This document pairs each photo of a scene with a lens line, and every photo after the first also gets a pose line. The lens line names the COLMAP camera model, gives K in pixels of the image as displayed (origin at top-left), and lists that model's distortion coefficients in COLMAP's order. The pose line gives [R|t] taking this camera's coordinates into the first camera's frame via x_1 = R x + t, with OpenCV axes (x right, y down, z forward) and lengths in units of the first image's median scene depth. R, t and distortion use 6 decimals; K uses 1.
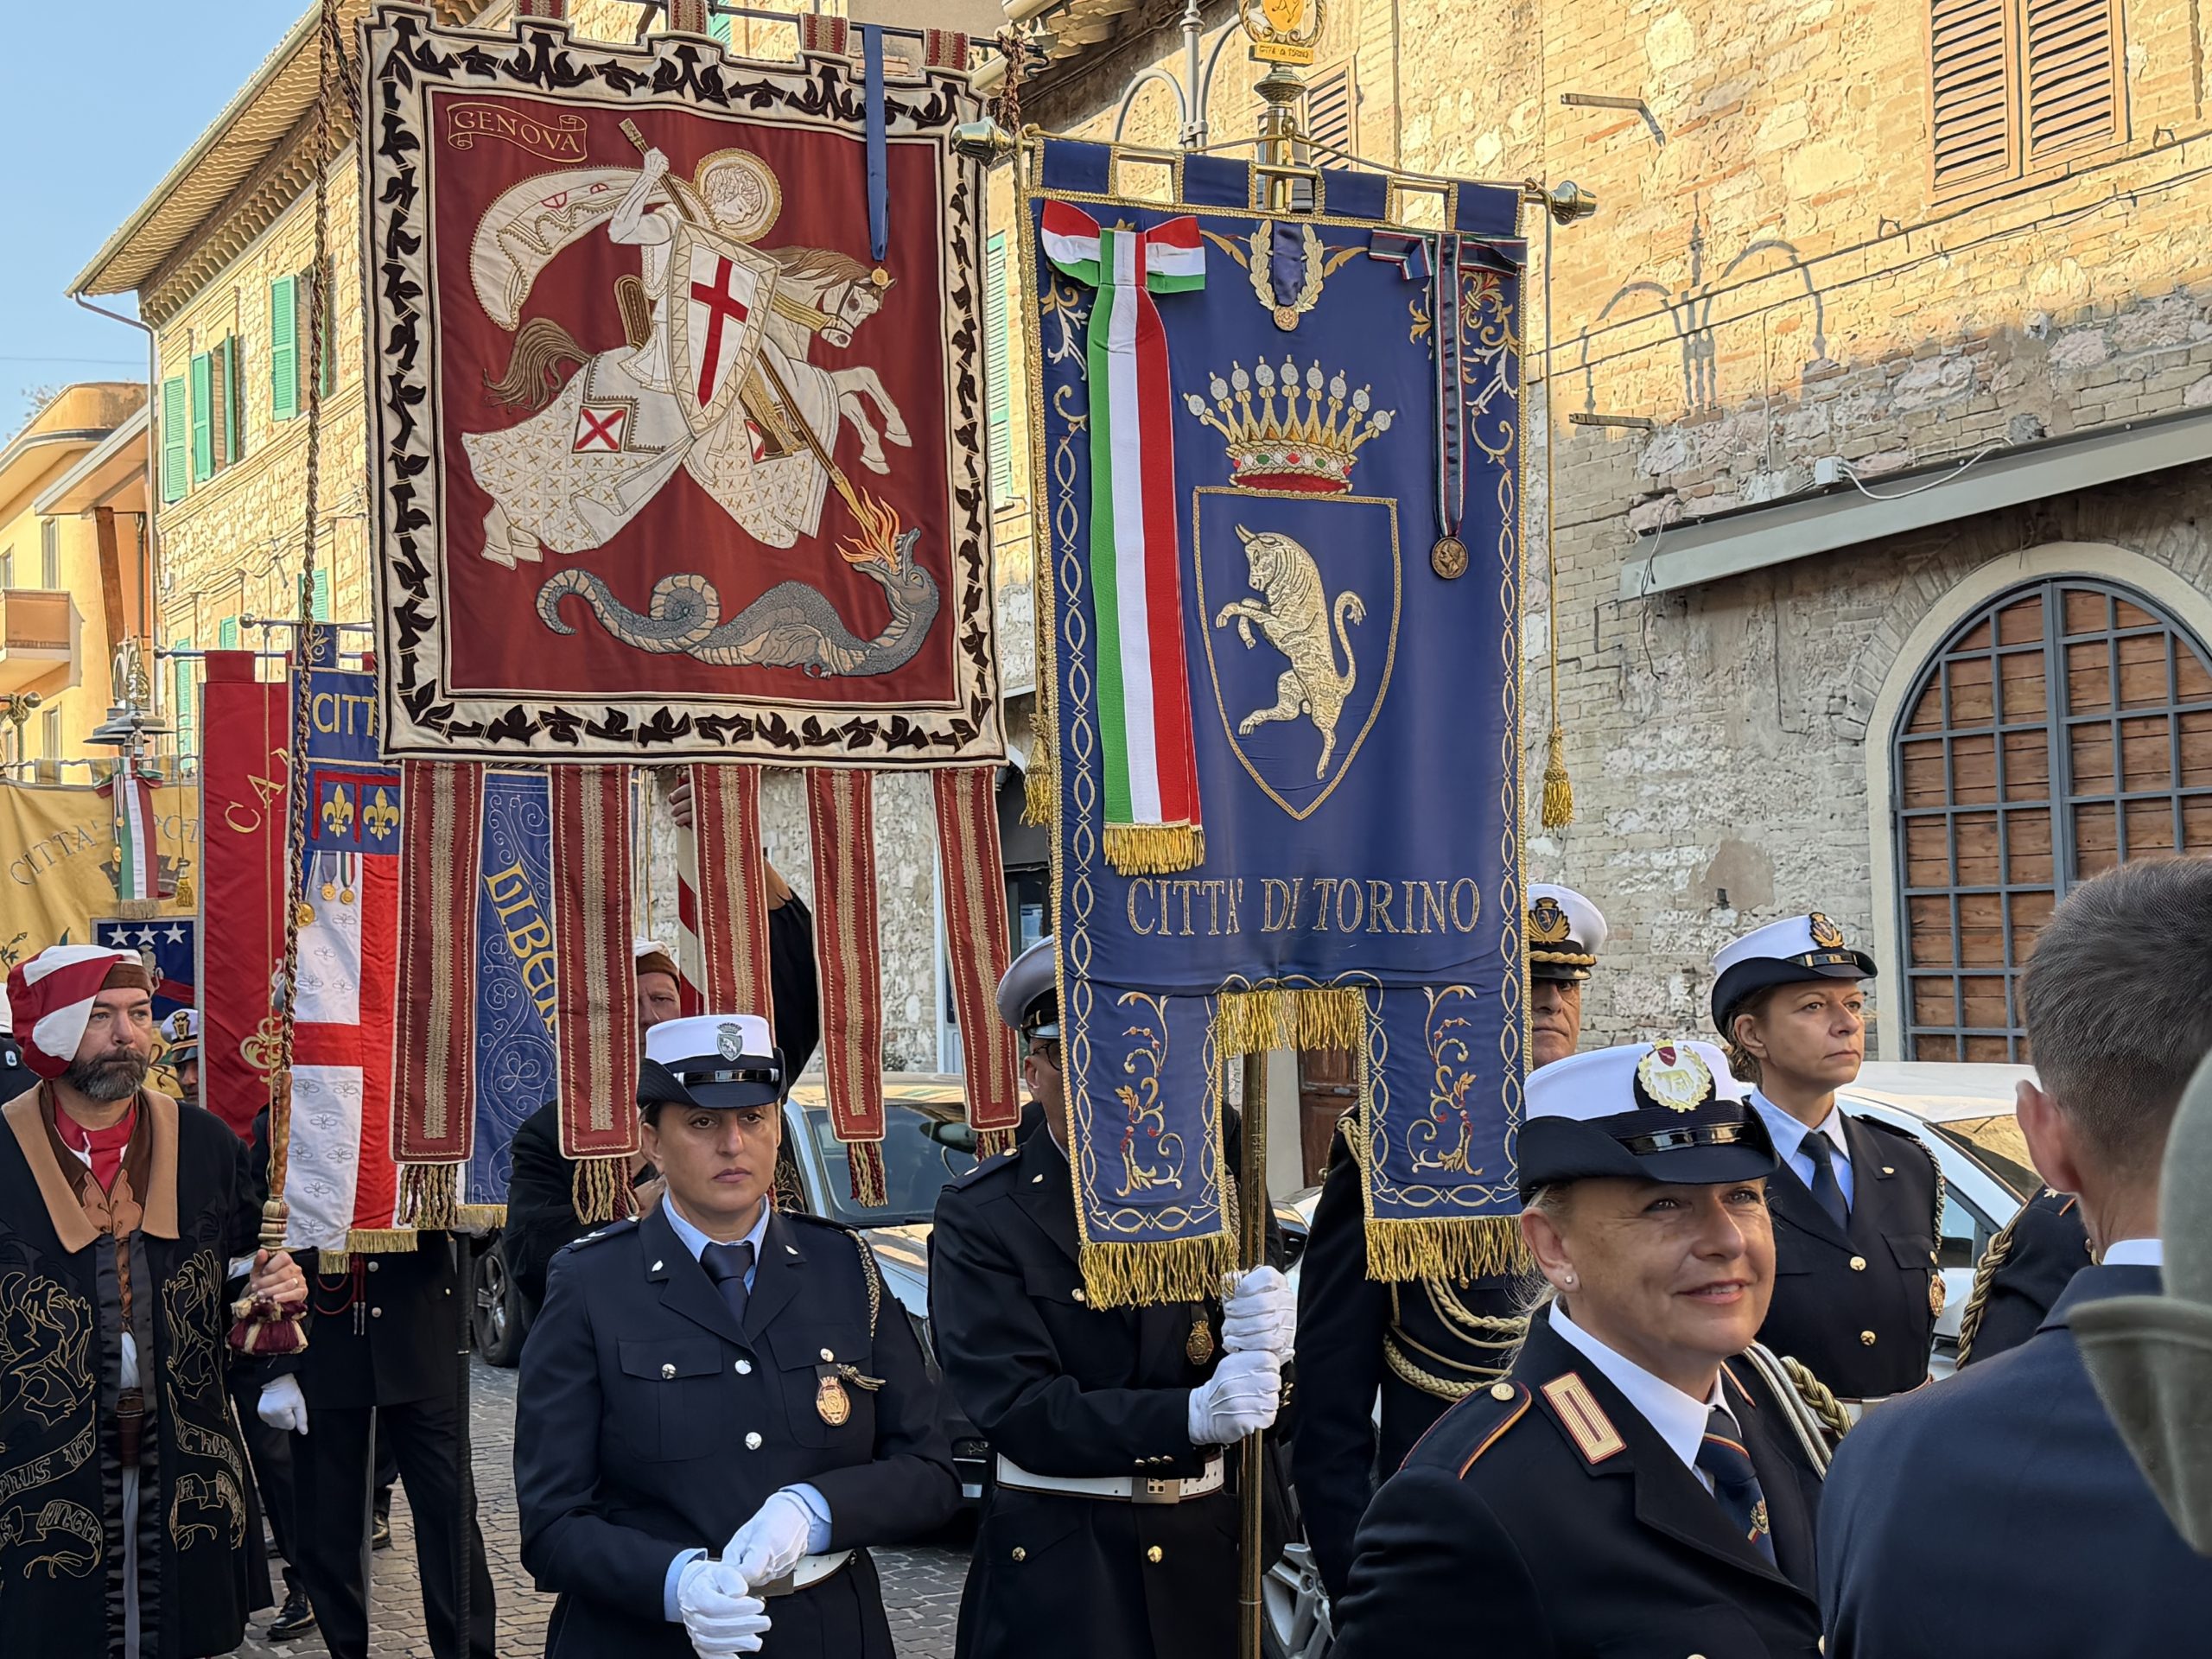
lens RADIAL K [[2806.5, 0, 1102.1], [0, 2806.5, 861.5], [0, 0, 1]] dist [0.121344, -0.221193]
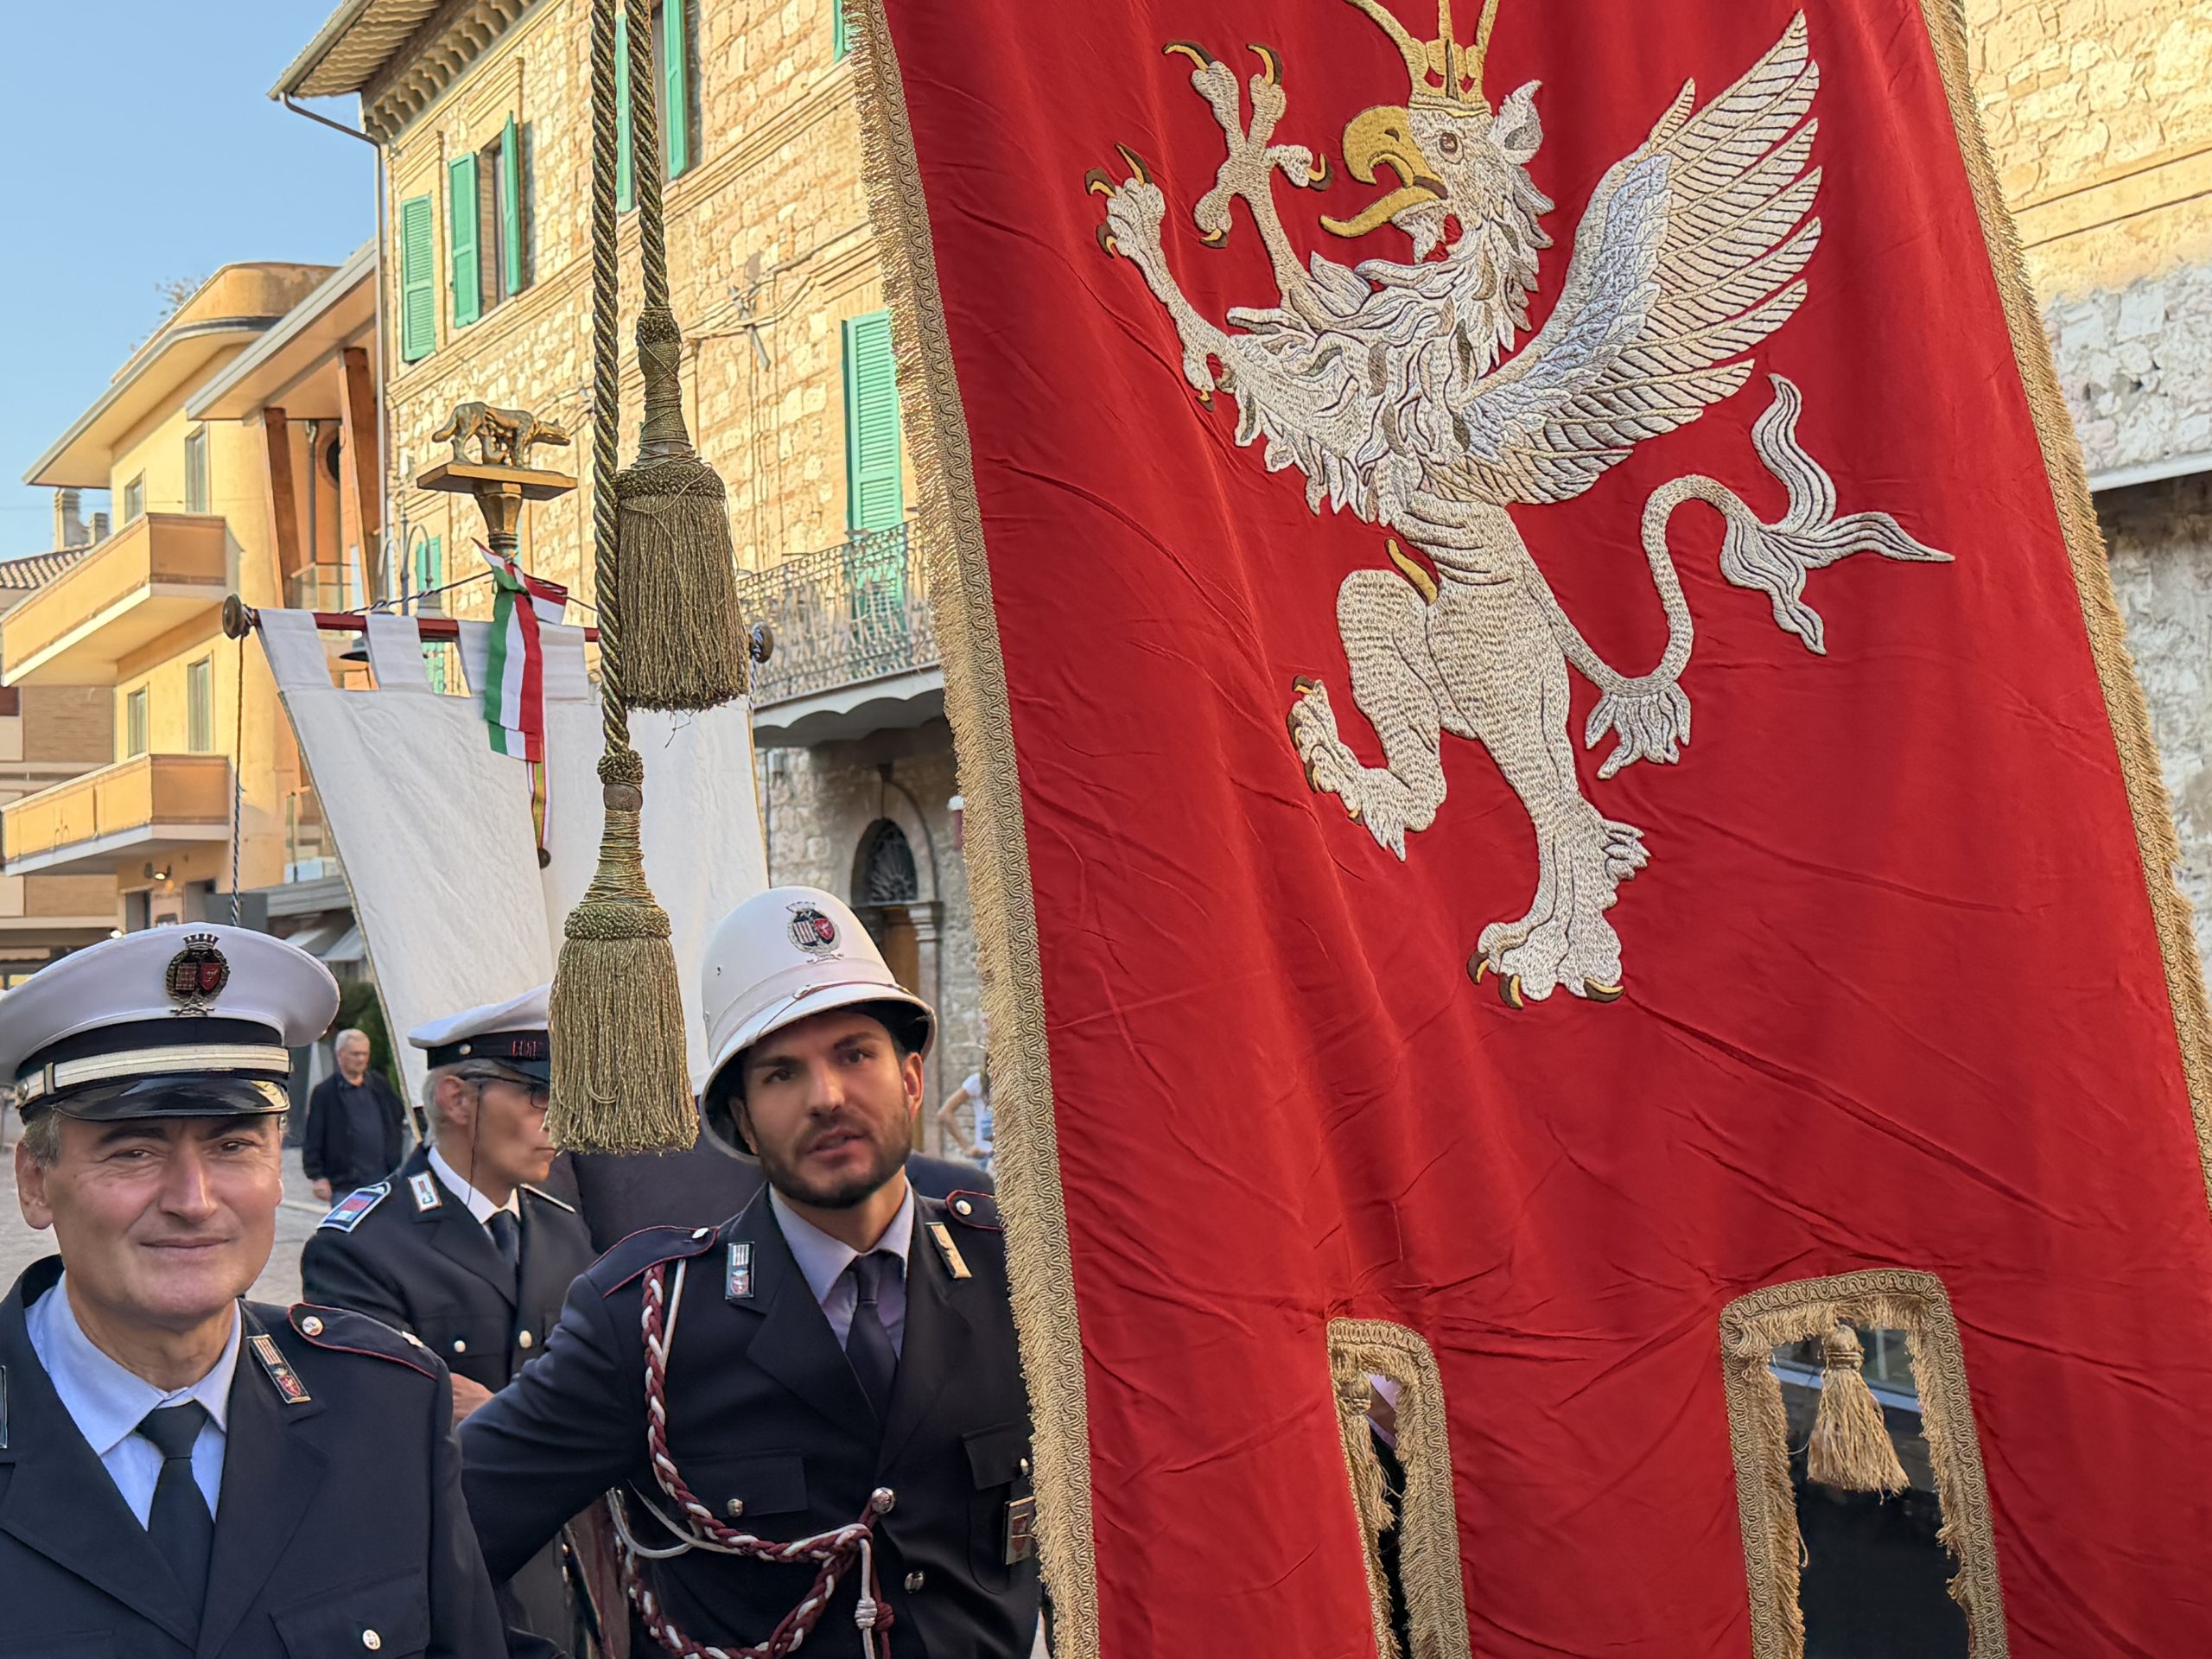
lens RADIAL K [[2806.9, 0, 1103.5], [0, 2806.9, 886.0], [0, 0, 1]] dist [0.068921, 0.005237]
pose [[0.999970, -0.002421, -0.007380, -0.976266], [0.002468, 0.999976, 0.006457, 0.083311], [0.007364, -0.006475, 0.999952, 1.684532]]
